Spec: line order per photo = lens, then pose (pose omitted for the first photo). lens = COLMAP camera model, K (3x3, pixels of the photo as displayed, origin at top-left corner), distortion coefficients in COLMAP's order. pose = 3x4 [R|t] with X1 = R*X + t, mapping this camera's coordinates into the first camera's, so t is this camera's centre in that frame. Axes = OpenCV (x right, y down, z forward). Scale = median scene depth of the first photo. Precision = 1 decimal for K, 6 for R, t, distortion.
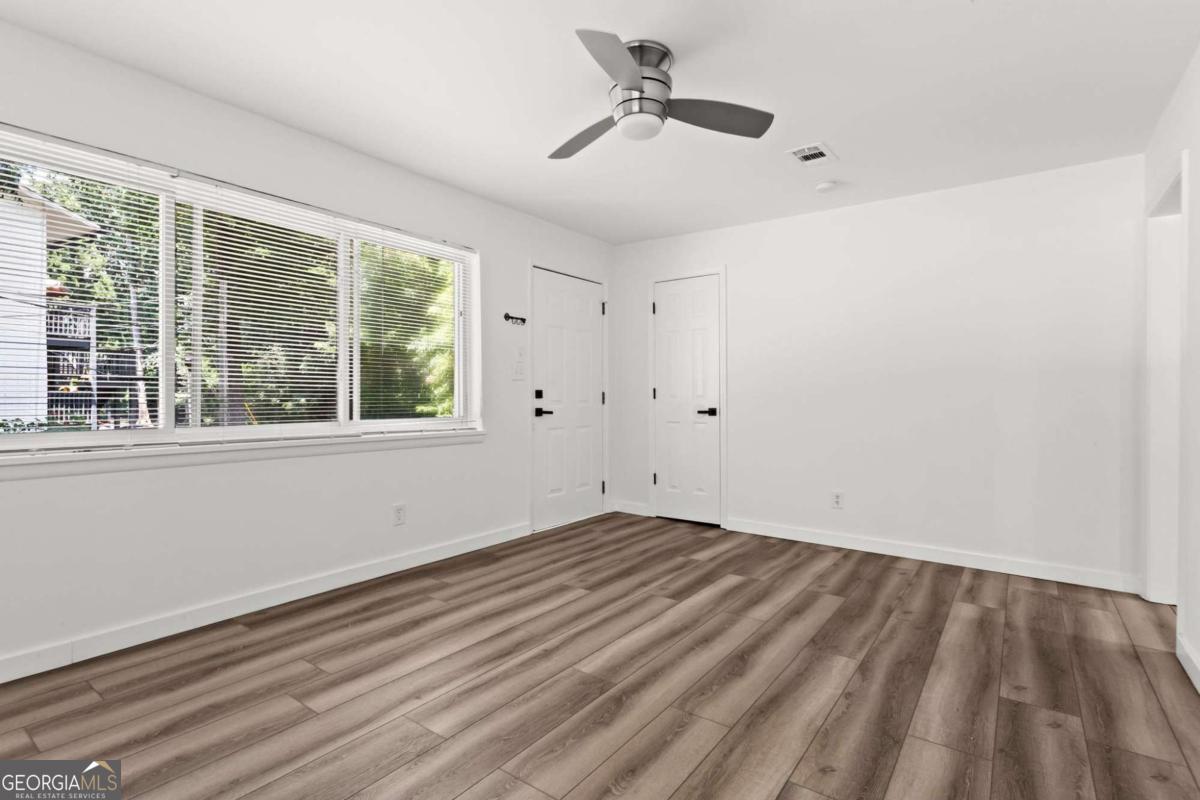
lens RADIAL K [[581.5, 0, 589.2], [0, 581.5, 393.3], [0, 0, 1]] dist [-0.000258, 0.004255]
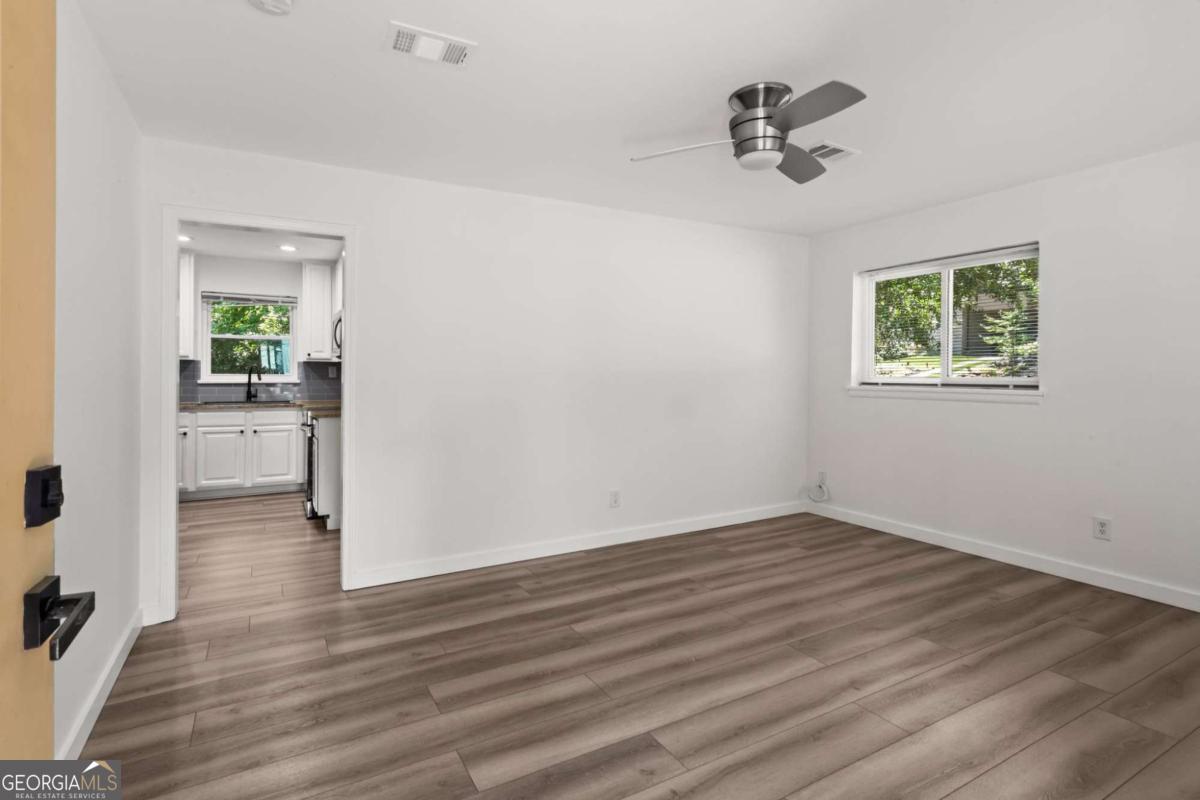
lens RADIAL K [[581.5, 0, 583.8], [0, 581.5, 375.0], [0, 0, 1]] dist [-0.000258, 0.004255]
pose [[-0.911012, -0.003352, 0.412367, -0.049816], [-0.004677, 0.999987, -0.002204, -0.048930], [-0.412354, -0.003936, -0.911015, 1.712150]]
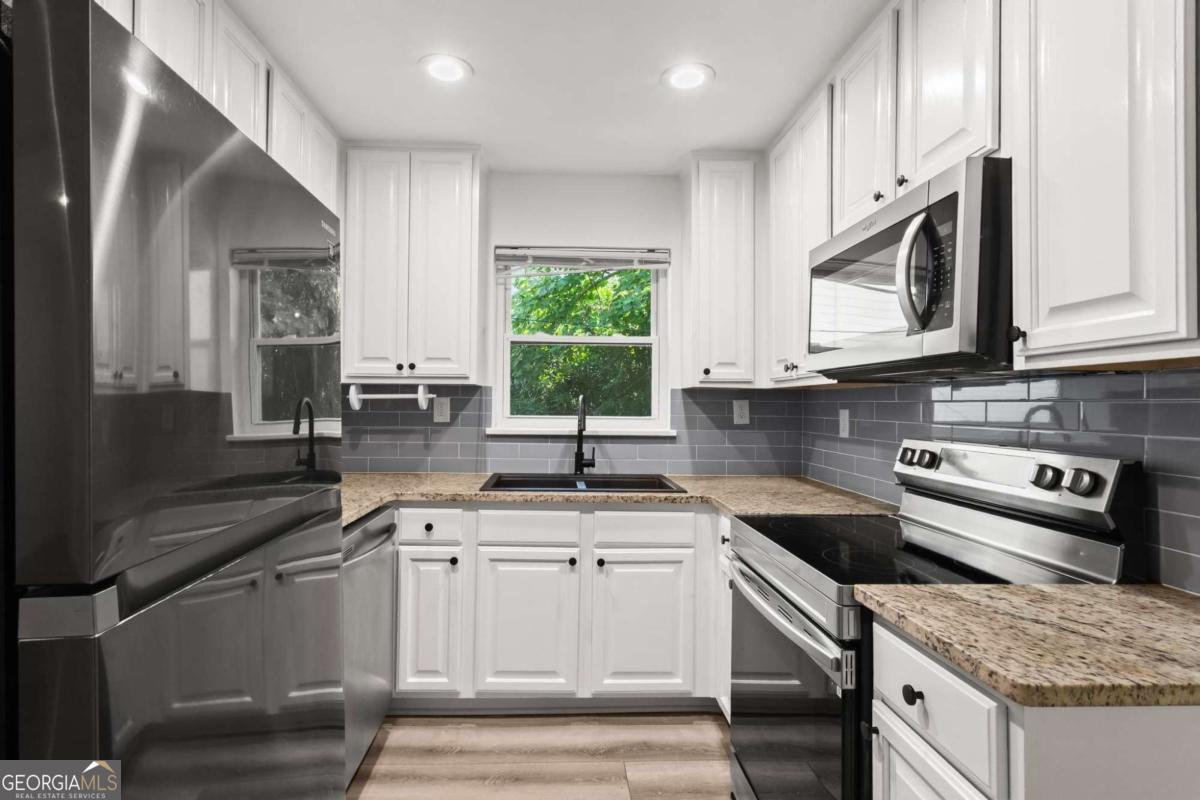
lens RADIAL K [[581.5, 0, 574.6], [0, 581.5, 392.0], [0, 0, 1]] dist [-0.000258, 0.004255]
pose [[-0.630907, 0.011297, 0.775776, 0.562239], [-0.013855, 0.999570, -0.025823, -0.057225], [-0.775735, -0.027041, -0.630480, 1.312302]]
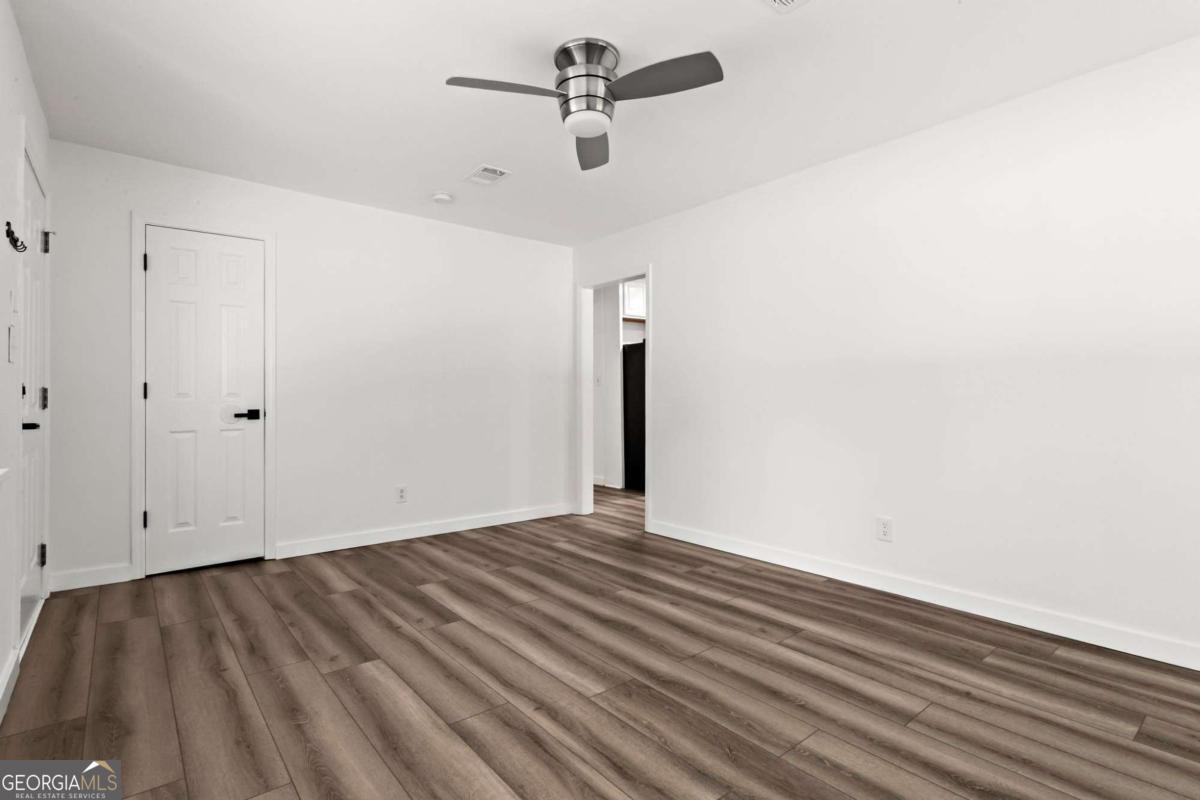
lens RADIAL K [[581.5, 0, 587.1], [0, 581.5, 391.1], [0, 0, 1]] dist [-0.000258, 0.004255]
pose [[0.246962, 0.001607, 0.969024, -0.705833], [-0.000735, 0.999999, -0.001471, 0.003163], [-0.969025, -0.000349, 0.246963, 0.618290]]
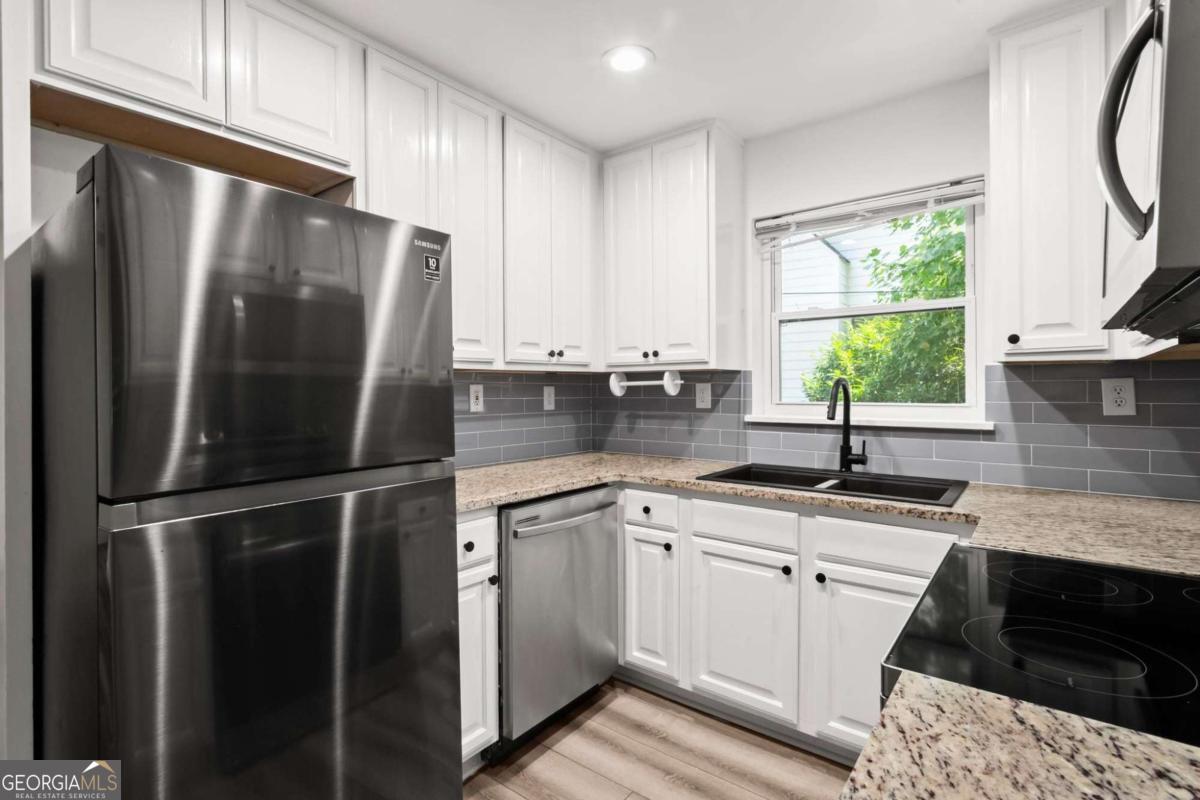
lens RADIAL K [[581.5, 0, 589.3], [0, 581.5, 383.3], [0, 0, 1]] dist [-0.000258, 0.004255]
pose [[0.022883, 0.015054, 0.999625, 0.526518], [-0.005549, 0.999873, -0.014930, -0.056071], [-0.999723, -0.005206, 0.022964, 1.173038]]
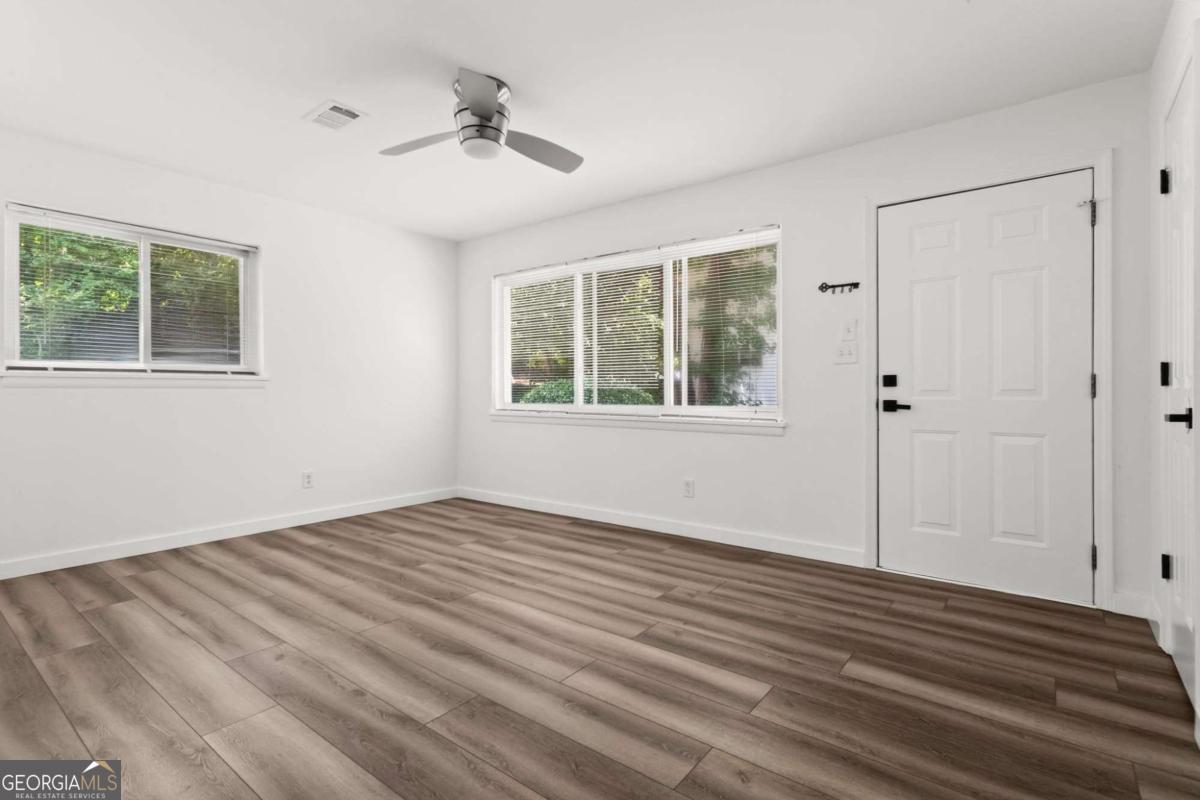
lens RADIAL K [[581.5, 0, 588.4], [0, 581.5, 382.6], [0, 0, 1]] dist [-0.000258, 0.004255]
pose [[-0.030086, -0.015997, -0.999419, 1.004385], [0.005311, 0.999855, -0.016164, 0.021518], [0.999533, -0.005795, -0.029997, 1.013086]]
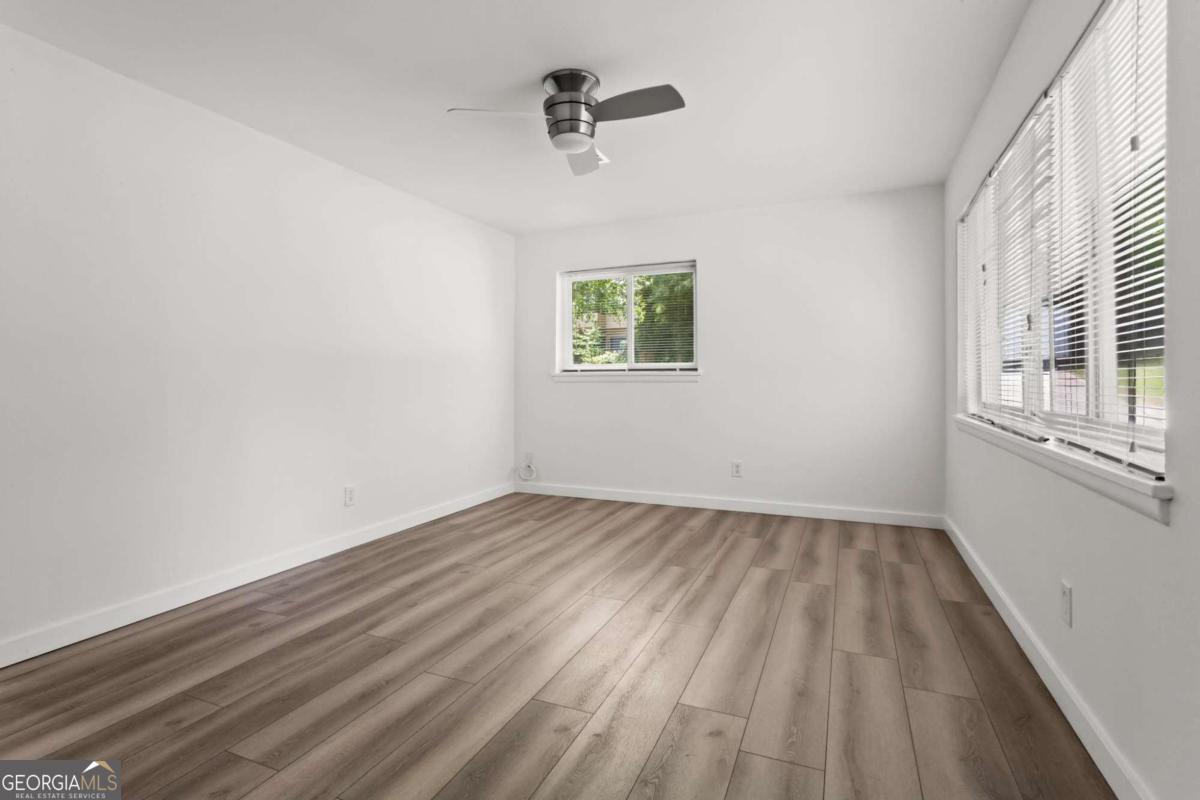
lens RADIAL K [[581.5, 0, 580.6], [0, 581.5, 377.7], [0, 0, 1]] dist [-0.000258, 0.004255]
pose [[-0.977843, 0.000763, -0.209339, 0.250616], [0.003463, 0.999916, -0.012527, 0.014175], [0.209311, -0.012975, -0.977763, 1.718269]]
